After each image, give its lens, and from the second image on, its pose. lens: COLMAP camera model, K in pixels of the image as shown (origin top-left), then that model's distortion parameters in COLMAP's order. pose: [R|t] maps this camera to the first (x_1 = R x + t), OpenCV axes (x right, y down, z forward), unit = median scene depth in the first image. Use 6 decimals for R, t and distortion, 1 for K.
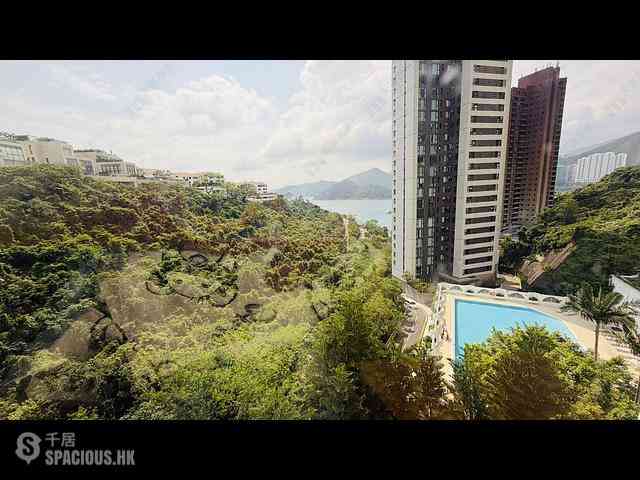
lens RADIAL K [[269.3, 0, 316.8], [0, 269.3, 245.7], [0, 0, 1]] dist [0.002217, -0.003171]
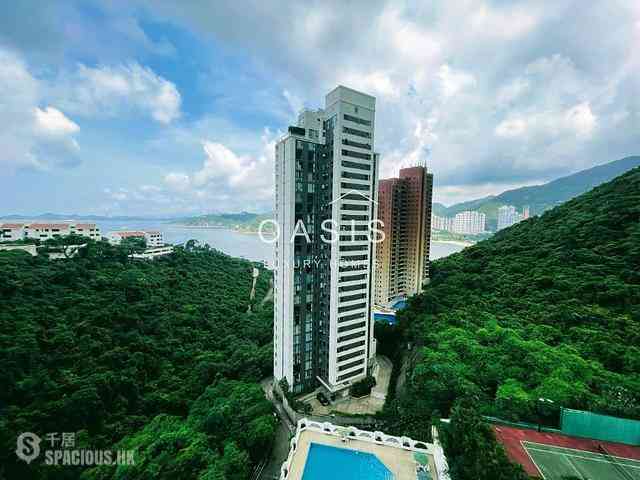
lens RADIAL K [[269.3, 0, 321.5], [0, 269.3, 240.2], [0, 0, 1]] dist [0.002217, -0.003171]
pose [[0.957664, 0.048820, 0.283717, 0.172483], [-0.012740, 0.991737, -0.127650, -0.286660], [-0.287605, 0.118632, 0.950374, -0.007617]]
